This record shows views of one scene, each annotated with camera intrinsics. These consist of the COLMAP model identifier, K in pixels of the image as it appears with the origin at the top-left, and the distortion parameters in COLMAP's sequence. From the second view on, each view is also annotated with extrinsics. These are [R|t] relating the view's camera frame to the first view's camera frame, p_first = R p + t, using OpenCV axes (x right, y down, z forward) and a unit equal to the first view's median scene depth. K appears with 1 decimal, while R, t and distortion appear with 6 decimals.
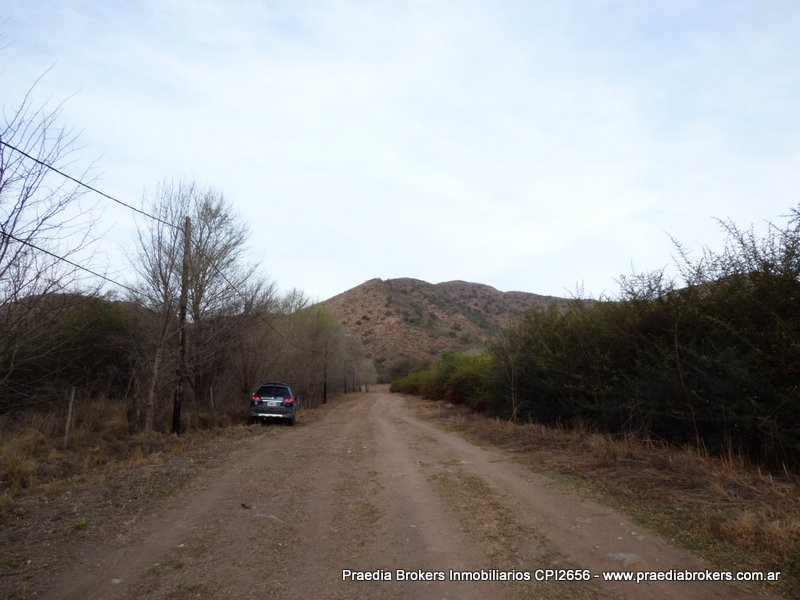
lens RADIAL K [[495.5, 0, 400.0], [0, 495.5, 300.0], [0, 0, 1]] dist [-0.004370, 0.000281]
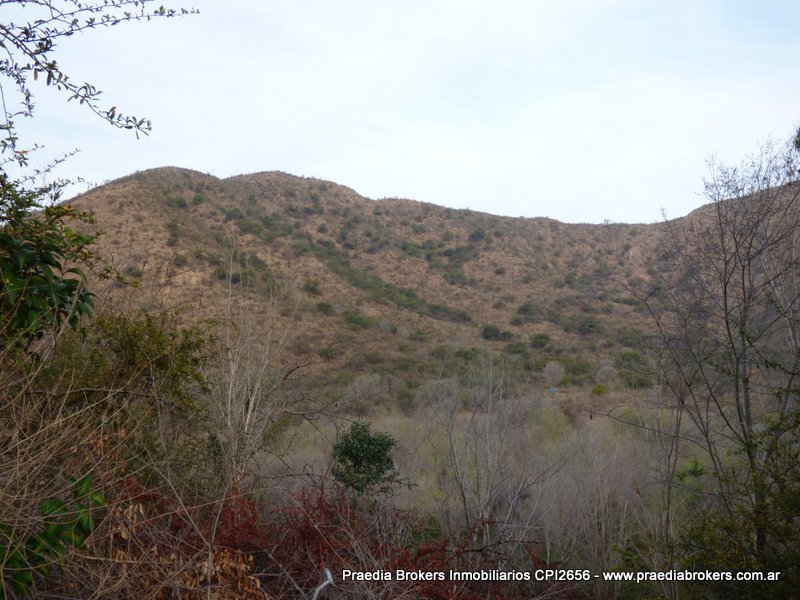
lens RADIAL K [[1172.2, 0, 400.0], [0, 1172.2, 300.0], [0, 0, 1]] dist [0.015107, 0.007689]
pose [[0.959390, -0.003426, 0.282061, -0.115165], [-0.022550, 0.995795, 0.088793, -0.032726], [-0.281179, -0.091547, 0.955279, -0.079776]]
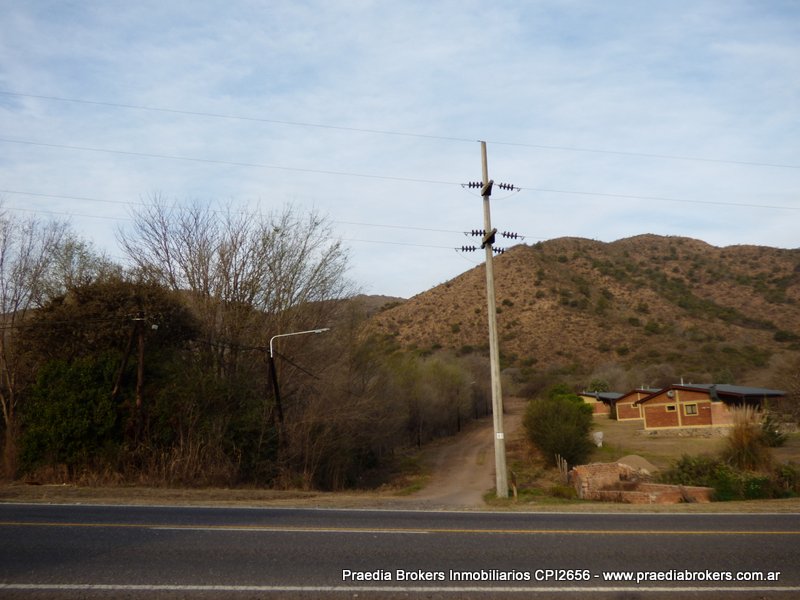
lens RADIAL K [[744.1, 0, 400.0], [0, 744.1, 300.0], [0, 0, 1]] dist [-0.005584, 0.000396]
pose [[0.975009, -0.046792, -0.217183, 0.011096], [0.057015, 0.997529, 0.041044, -0.018070], [0.214726, -0.052401, 0.975268, -0.074381]]
